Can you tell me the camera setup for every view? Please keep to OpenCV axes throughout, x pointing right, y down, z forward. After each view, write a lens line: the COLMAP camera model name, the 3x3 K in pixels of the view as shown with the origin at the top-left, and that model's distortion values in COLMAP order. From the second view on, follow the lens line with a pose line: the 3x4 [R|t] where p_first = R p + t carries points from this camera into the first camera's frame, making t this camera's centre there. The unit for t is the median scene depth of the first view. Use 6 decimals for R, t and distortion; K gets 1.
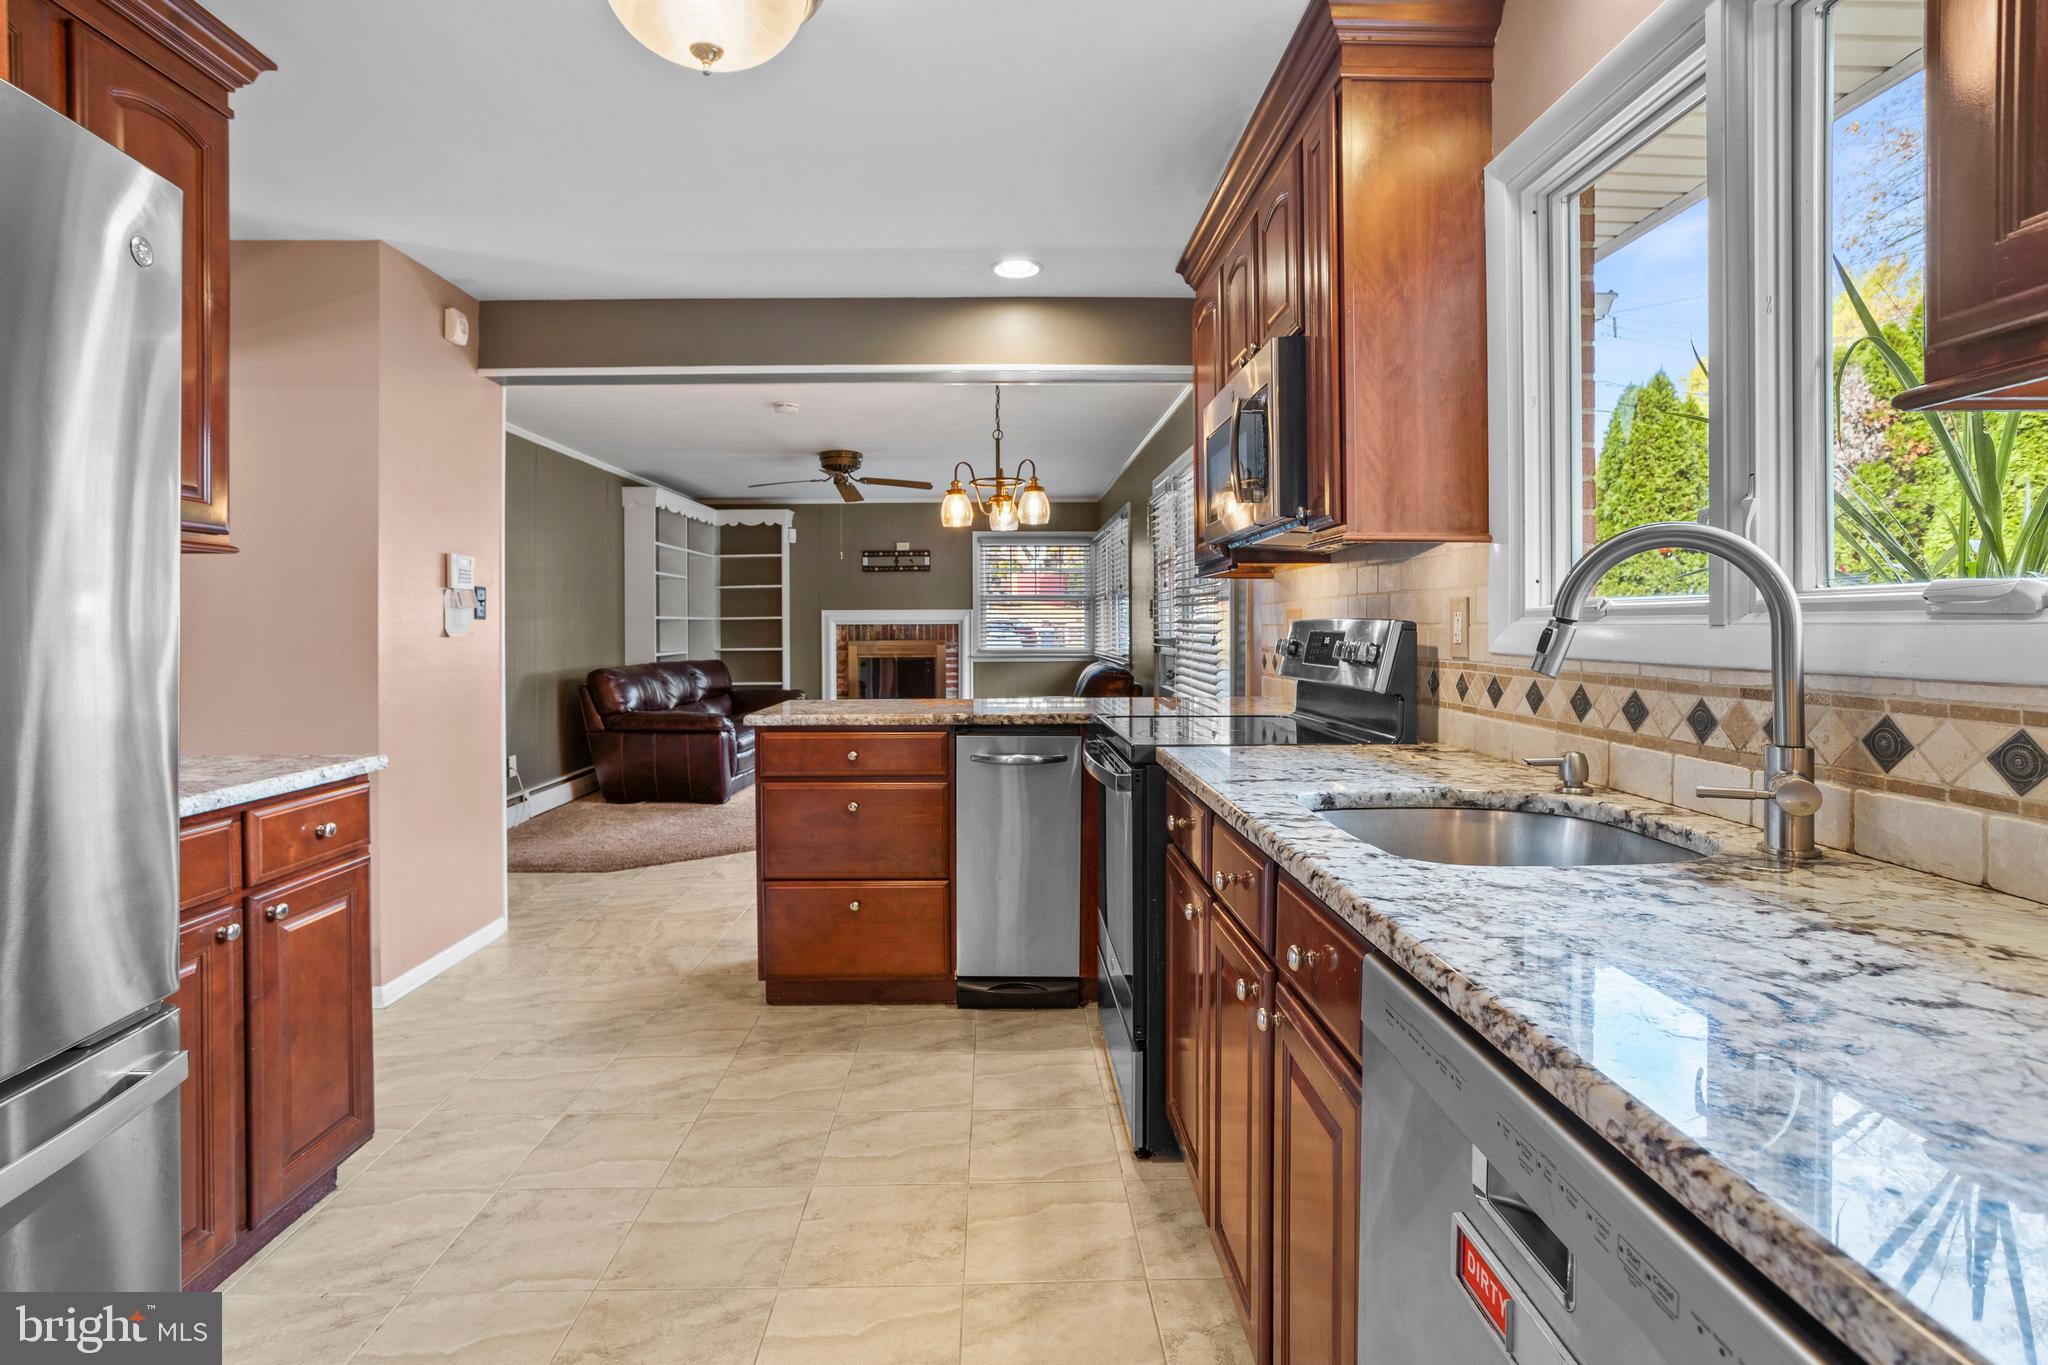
lens RADIAL K [[1010.1, 0, 1023.7], [0, 1010.1, 638.2], [0, 0, 1]] dist [-0.046844, 0.026832]
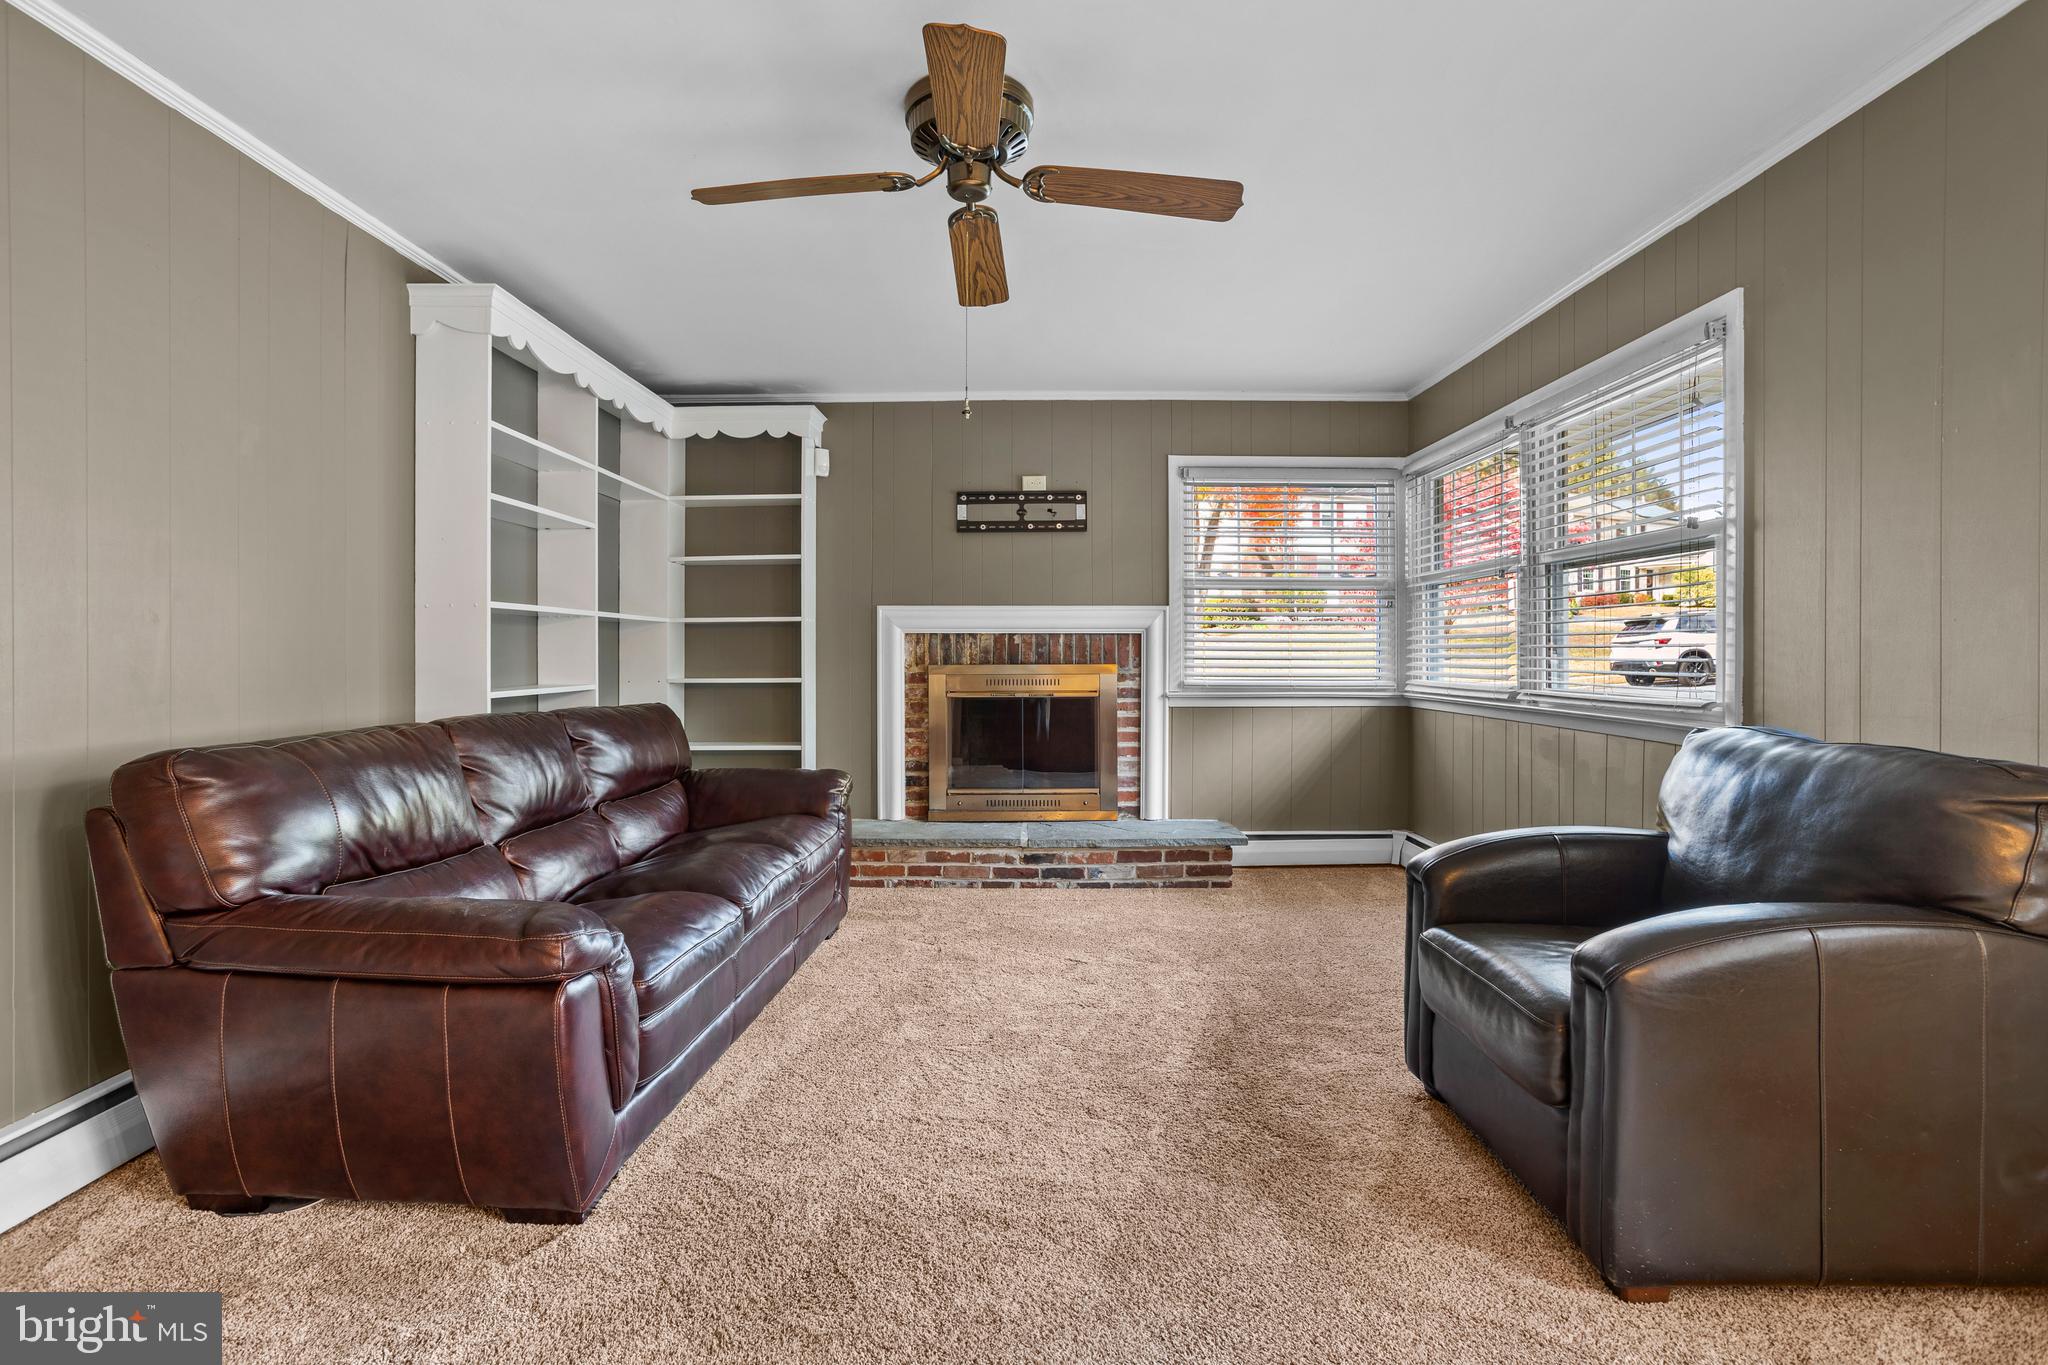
lens RADIAL K [[1001.6, 0, 1019.2], [0, 1001.6, 668.9], [0, 0, 1]] dist [-0.051360, 0.028730]
pose [[0.999491, 0.005451, -0.031432, -0.112773], [-0.005351, 0.999980, 0.003249, 0.002883], [0.031449, -0.003079, 0.999501, 0.494286]]
